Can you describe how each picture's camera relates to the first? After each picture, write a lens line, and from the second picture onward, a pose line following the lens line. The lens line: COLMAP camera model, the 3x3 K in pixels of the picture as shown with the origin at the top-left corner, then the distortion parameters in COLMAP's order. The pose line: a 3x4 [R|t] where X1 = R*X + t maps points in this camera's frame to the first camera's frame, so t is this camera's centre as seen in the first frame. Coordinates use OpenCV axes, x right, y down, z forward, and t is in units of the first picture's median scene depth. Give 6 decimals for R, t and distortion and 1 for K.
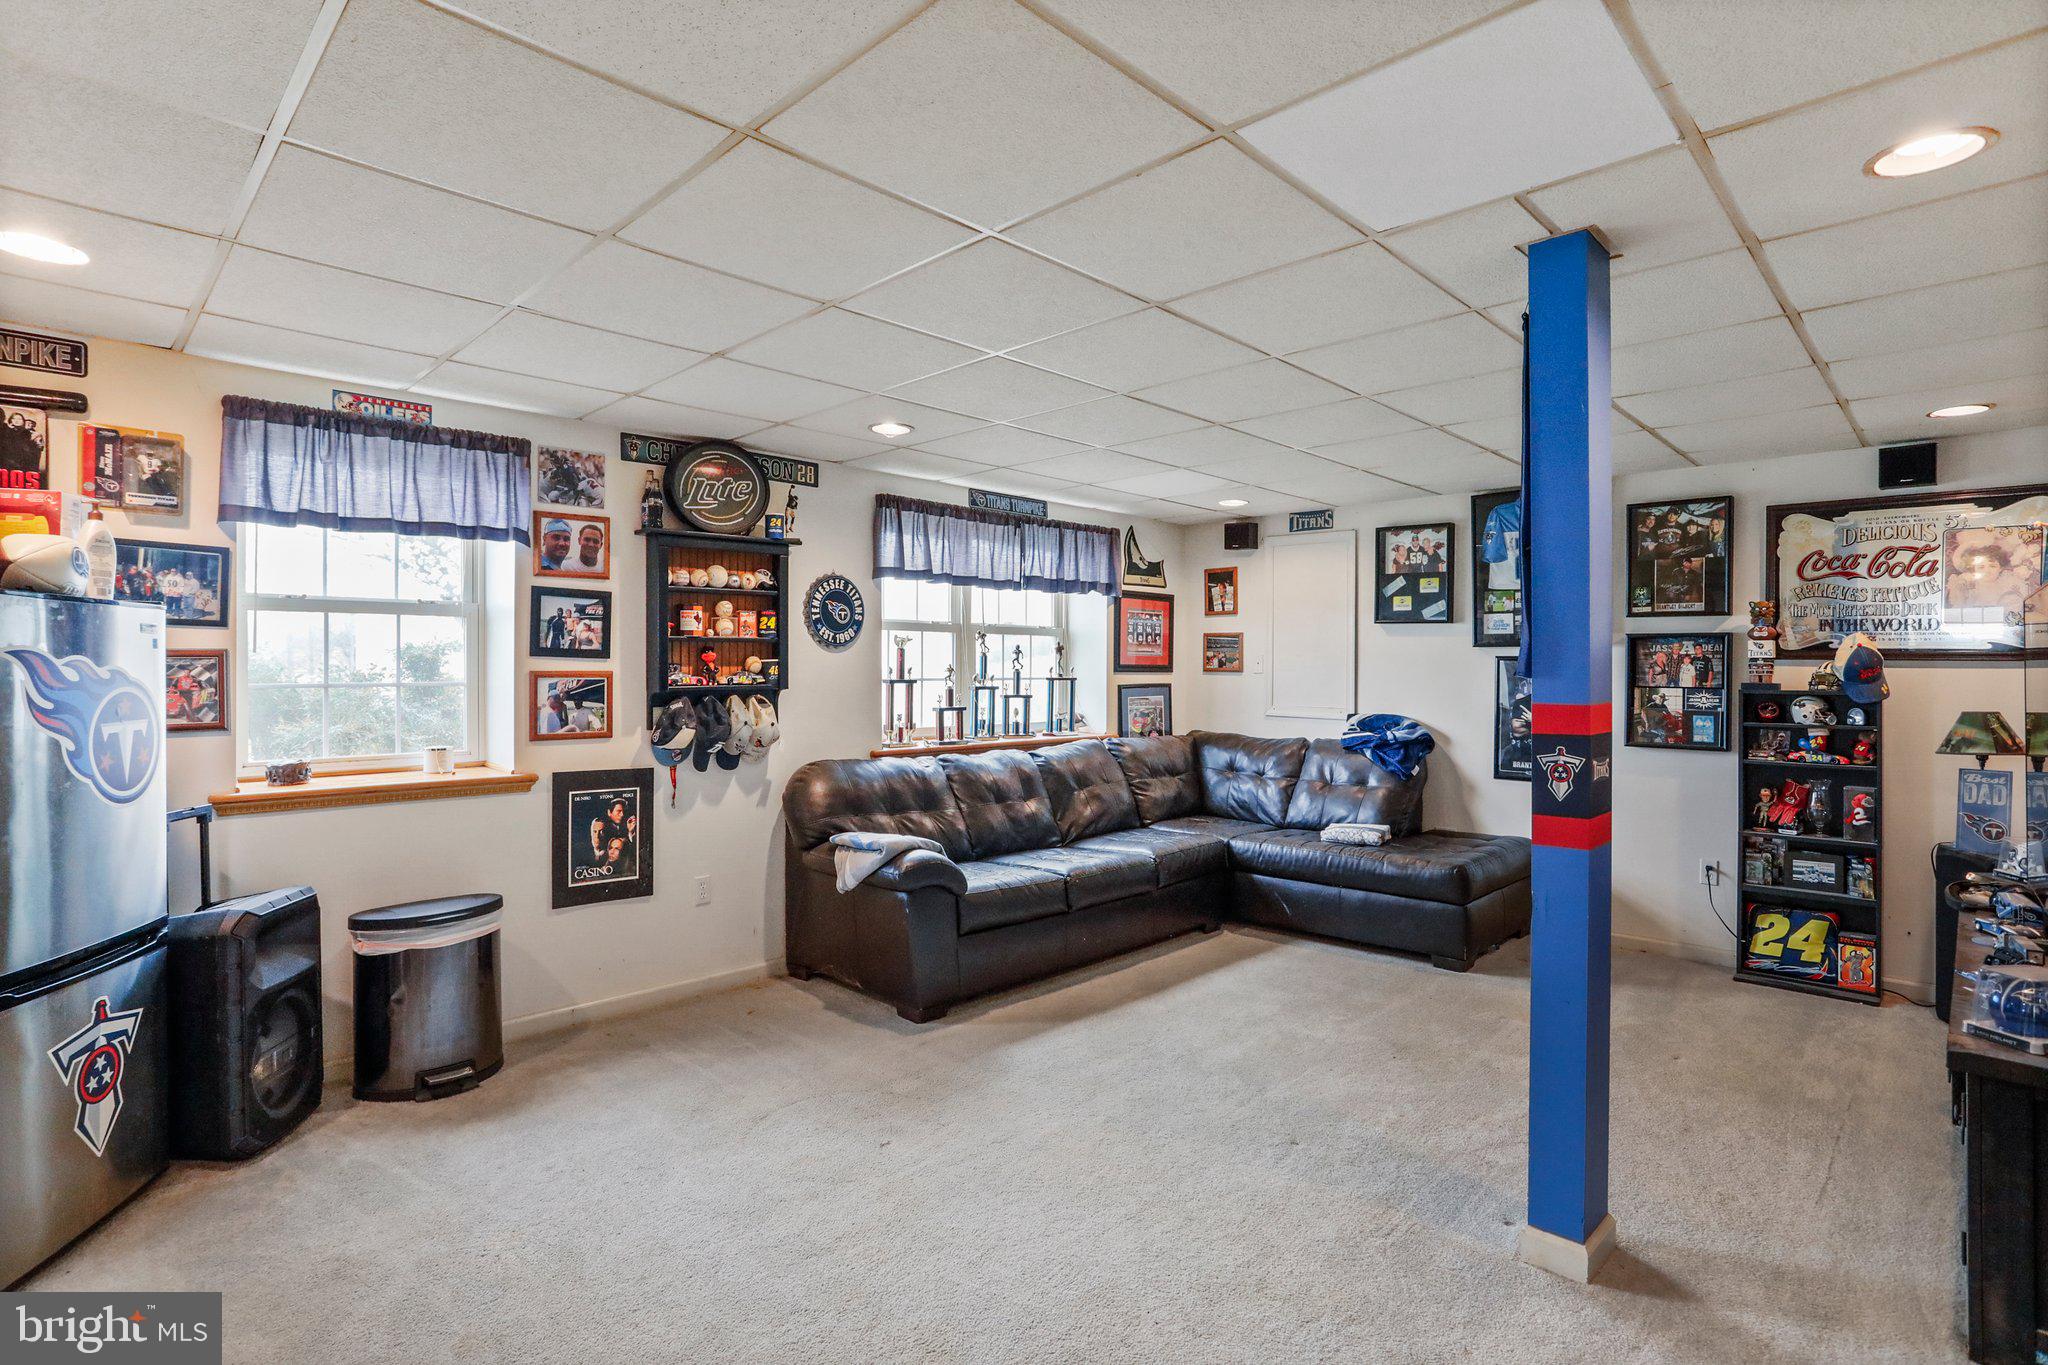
lens RADIAL K [[1008.8, 0, 1027.5], [0, 1008.8, 674.5], [0, 0, 1]] dist [-0.068069, 0.043812]
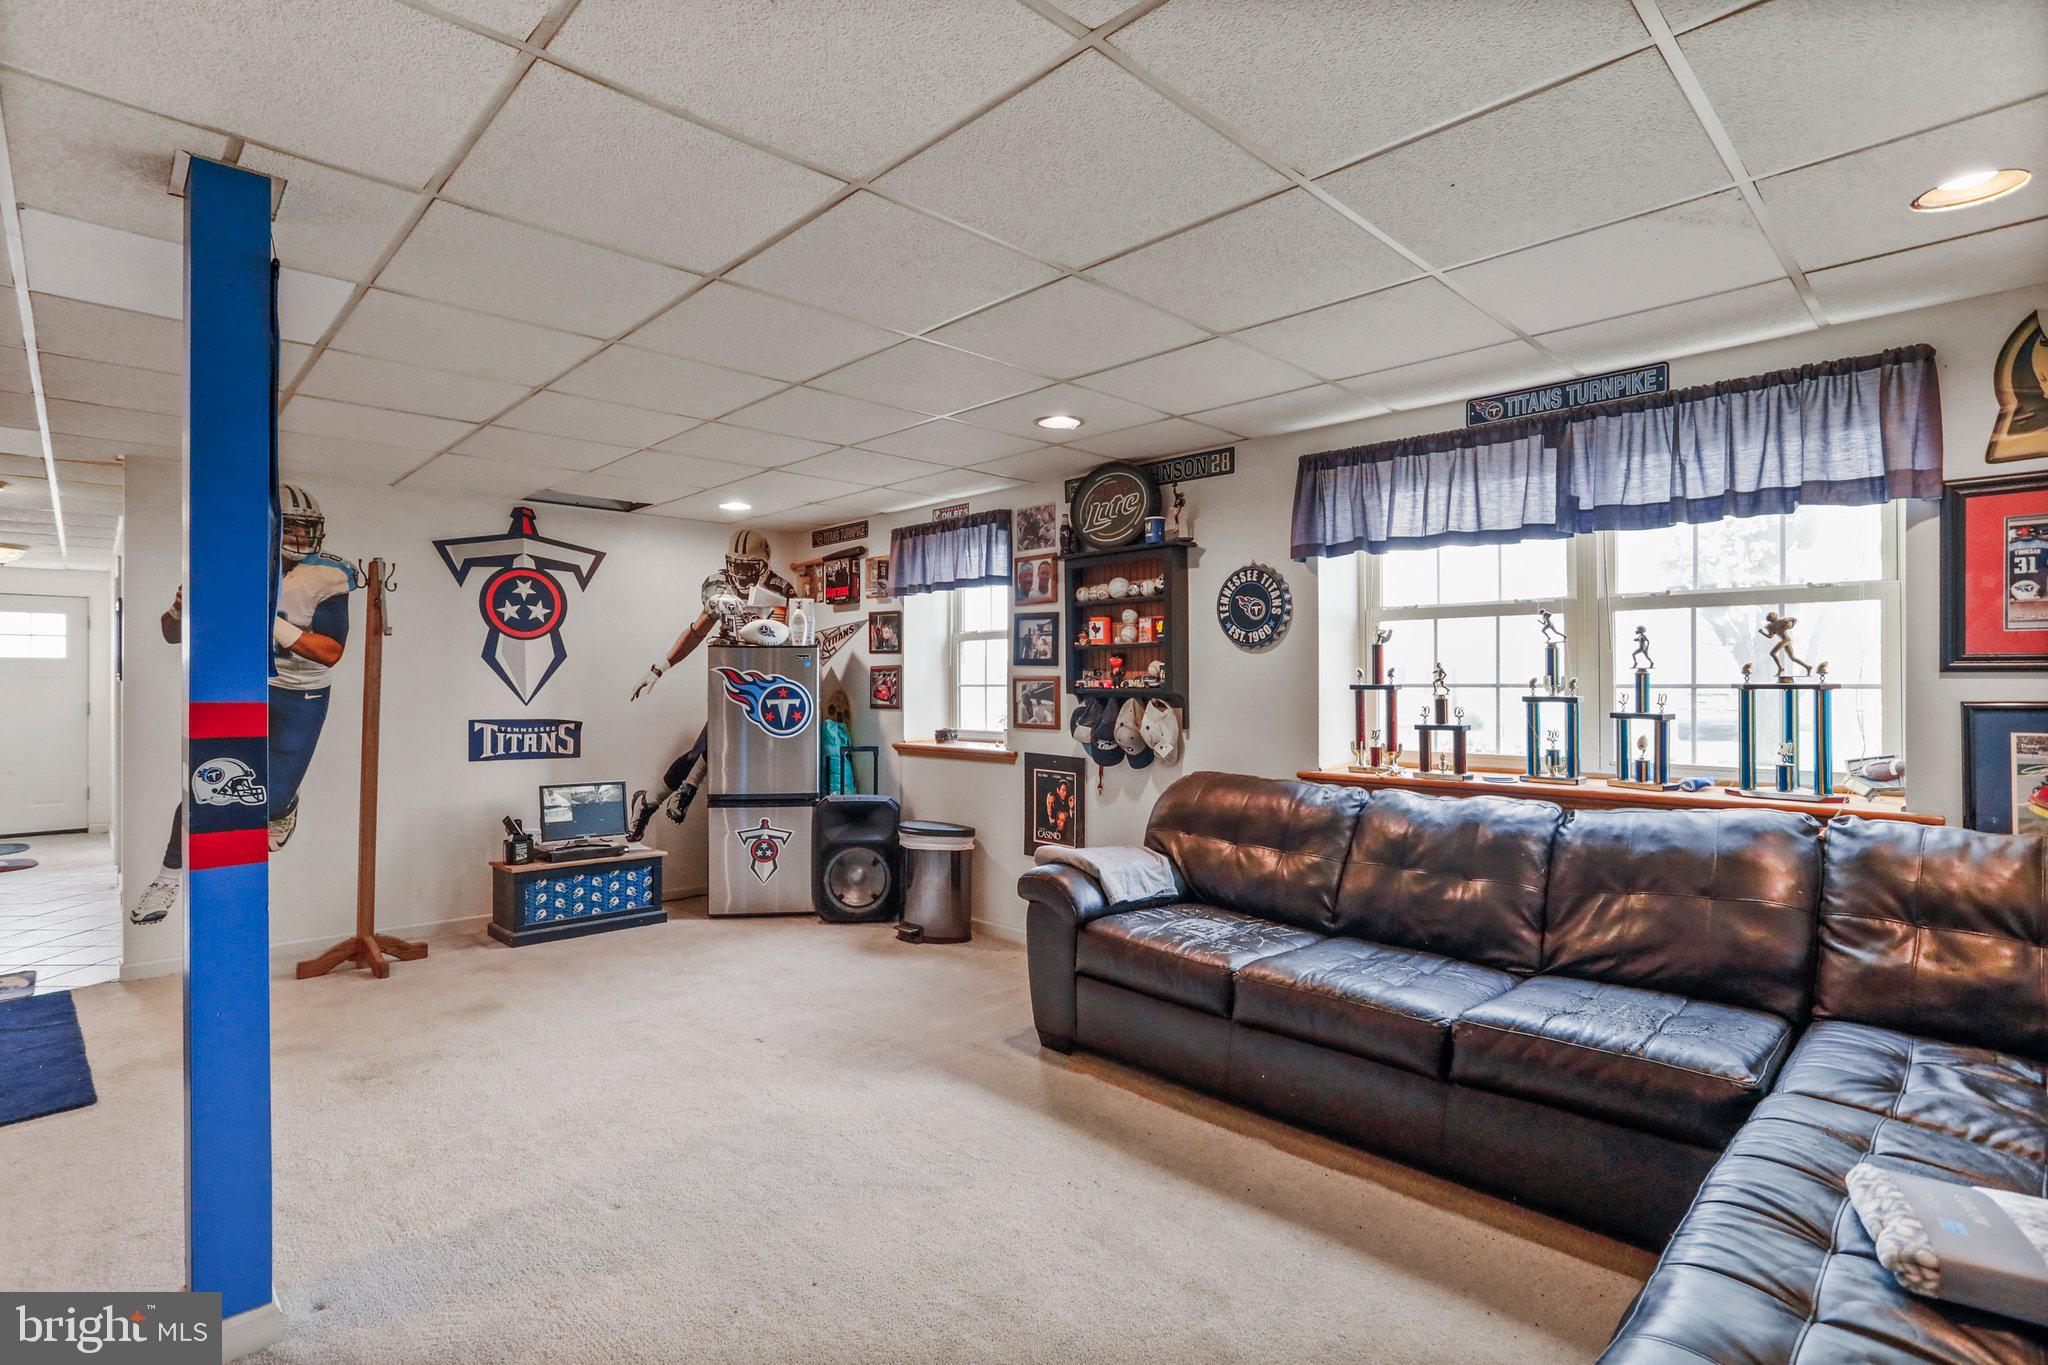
lens RADIAL K [[1008.8, 0, 1027.5], [0, 1008.8, 674.5], [0, 0, 1]] dist [-0.068069, 0.043812]
pose [[-0.028490, -0.003541, -0.999588, 0.763596], [0.001053, 0.999993, -0.003572, -0.000478], [0.999594, -0.001154, -0.028486, 0.910064]]
